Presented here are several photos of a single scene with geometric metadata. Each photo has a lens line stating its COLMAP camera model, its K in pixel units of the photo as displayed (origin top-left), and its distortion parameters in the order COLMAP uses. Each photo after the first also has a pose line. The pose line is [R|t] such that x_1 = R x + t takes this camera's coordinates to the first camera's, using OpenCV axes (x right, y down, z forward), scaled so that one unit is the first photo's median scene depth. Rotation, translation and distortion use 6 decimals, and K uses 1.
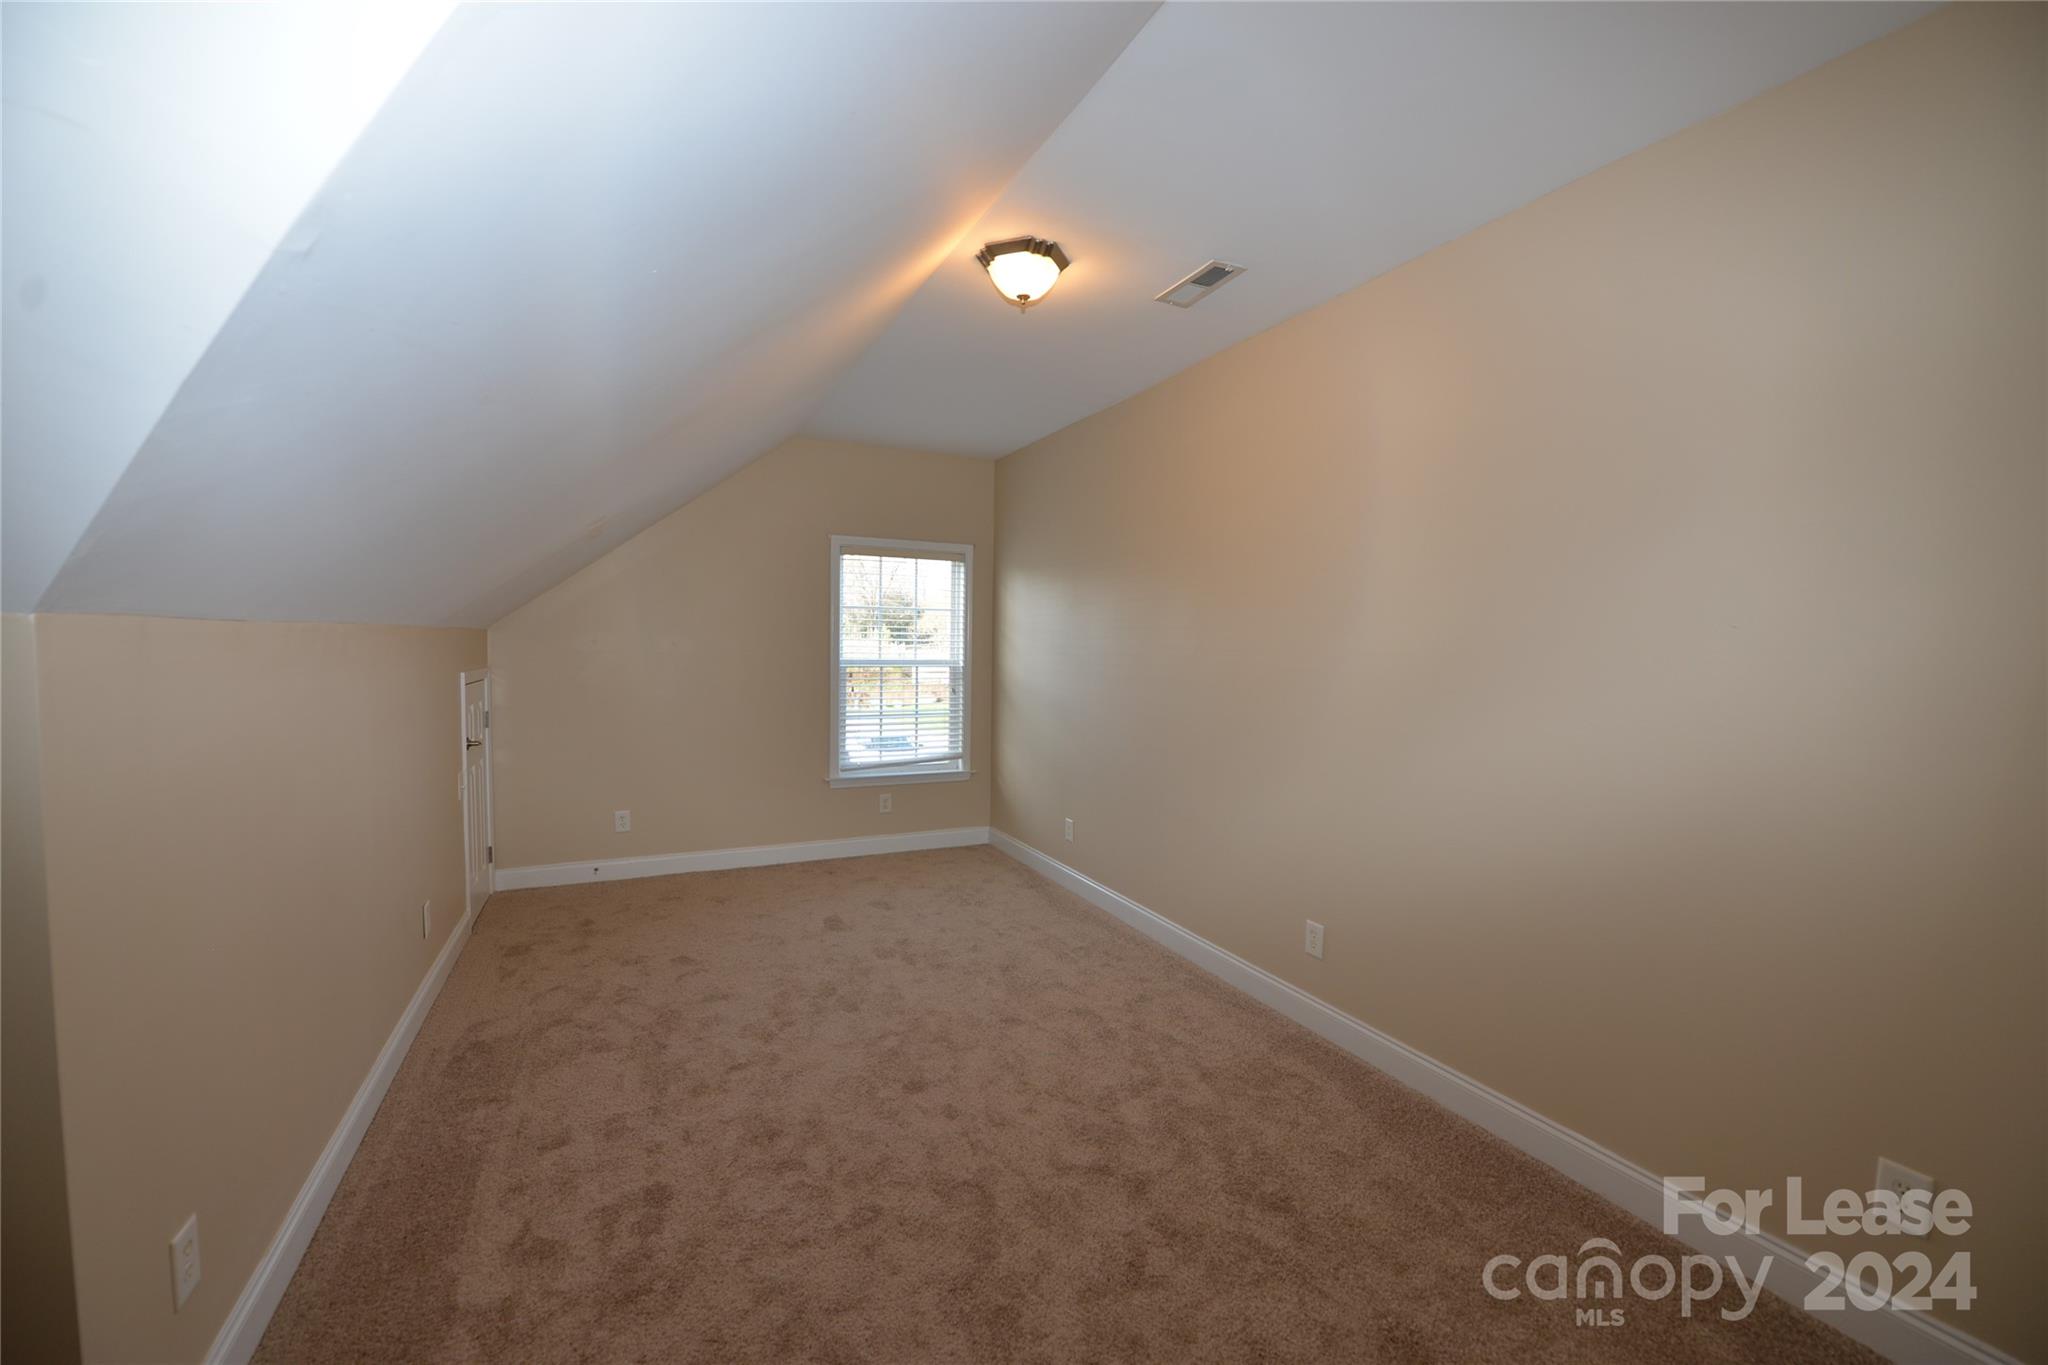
lens RADIAL K [[815.5, 0, 1024.0], [0, 815.5, 682.5], [0, 0, 1]] dist [-0.011853, -0.003004]
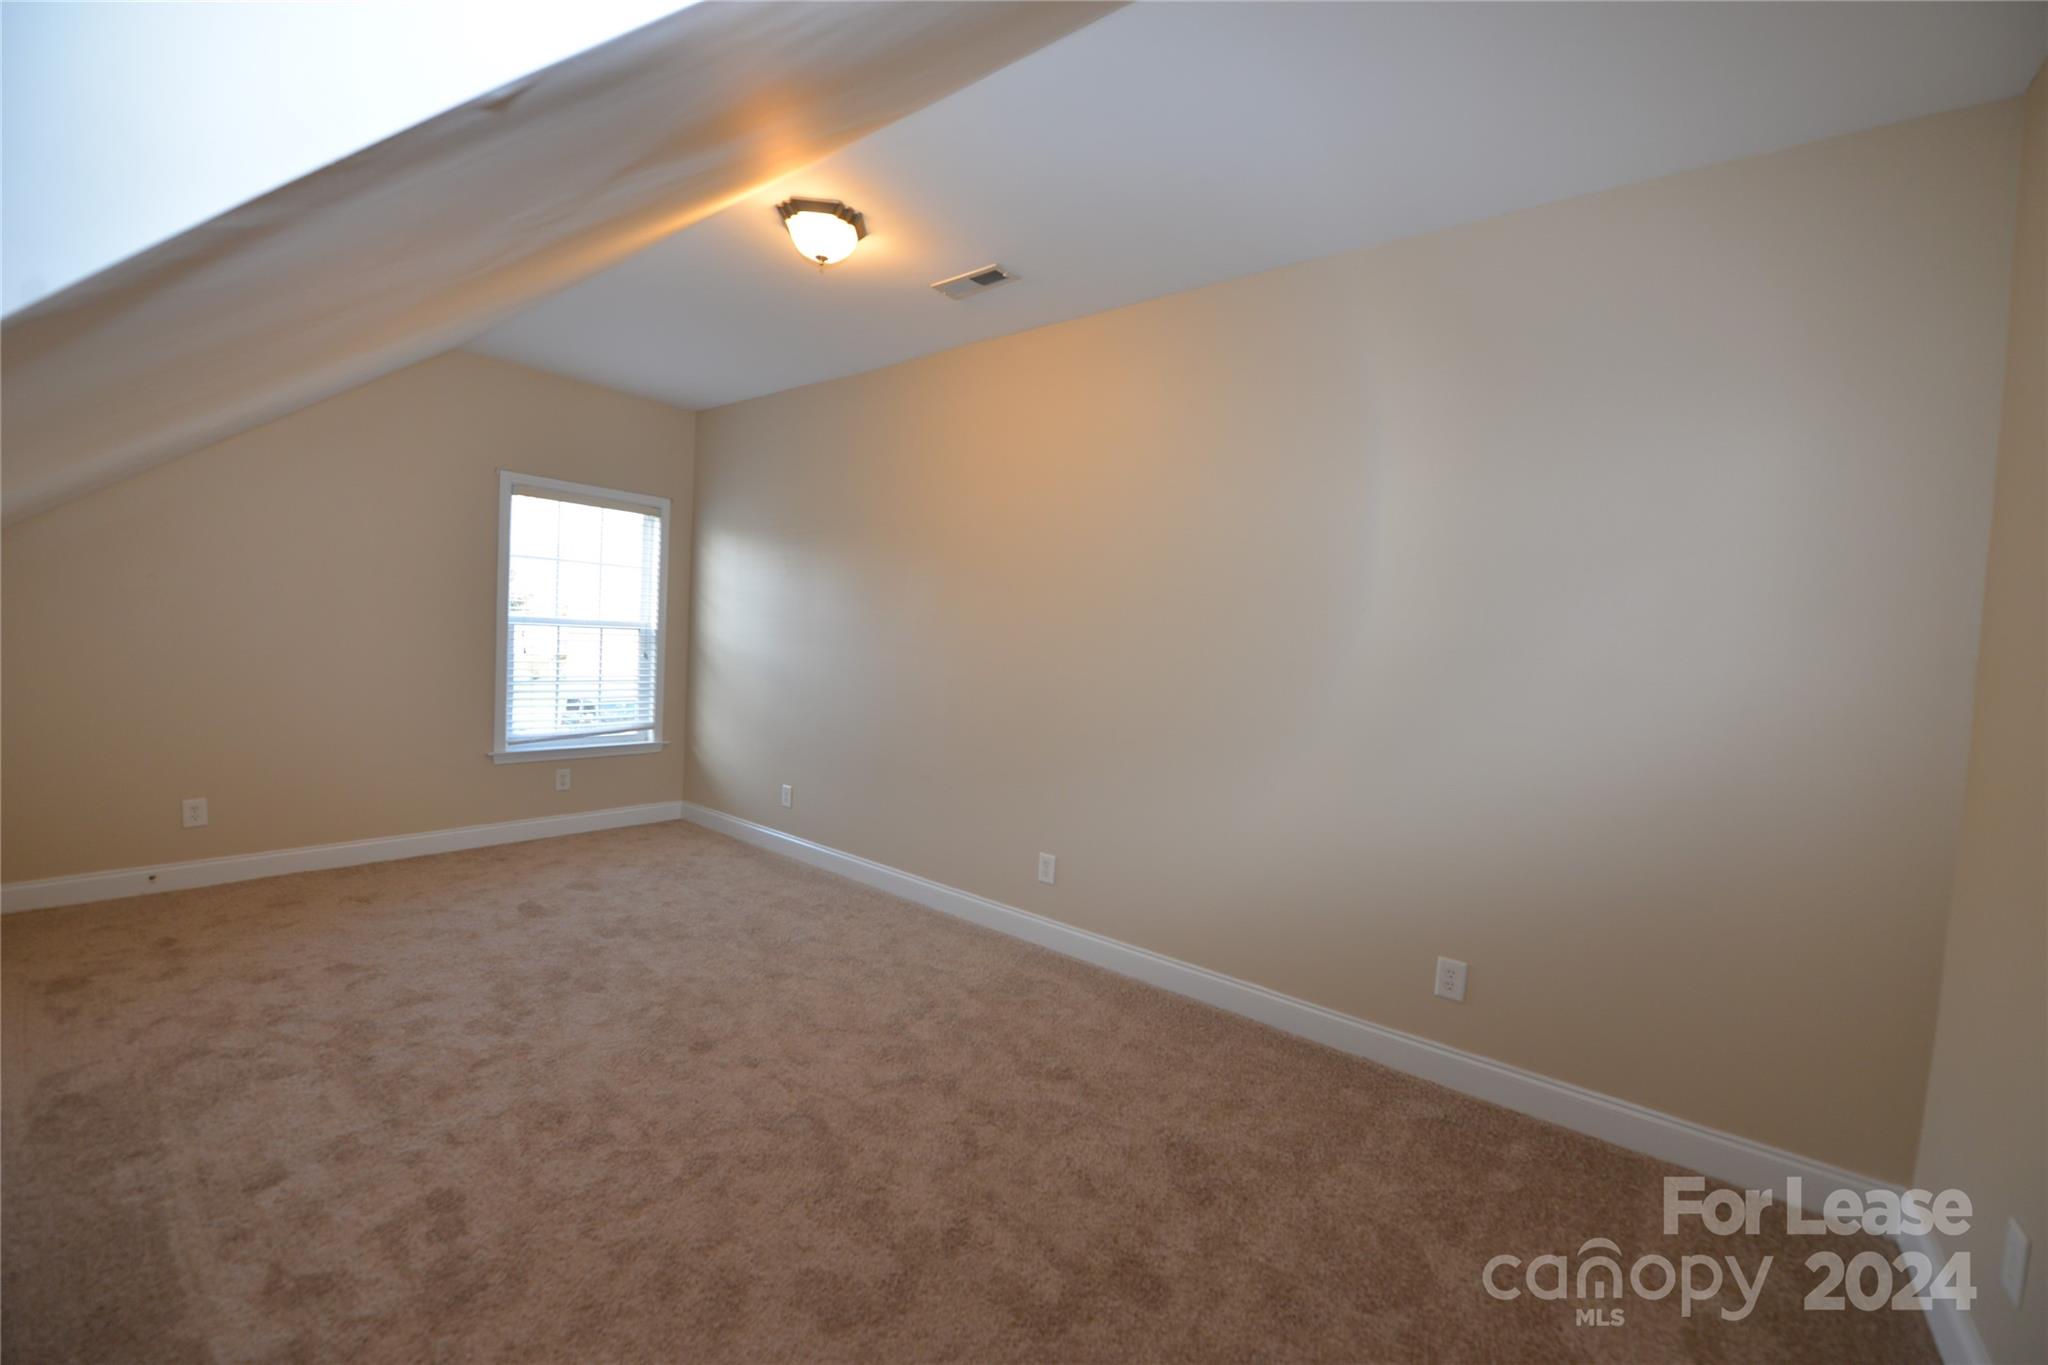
lens RADIAL K [[815.5, 0, 1024.0], [0, 815.5, 682.5], [0, 0, 1]] dist [-0.011853, -0.003004]
pose [[0.901328, 0.009667, 0.433030, -0.204292], [-0.019332, 0.999652, 0.017922, 0.032652], [-0.432706, -0.024525, 0.901201, -0.035794]]
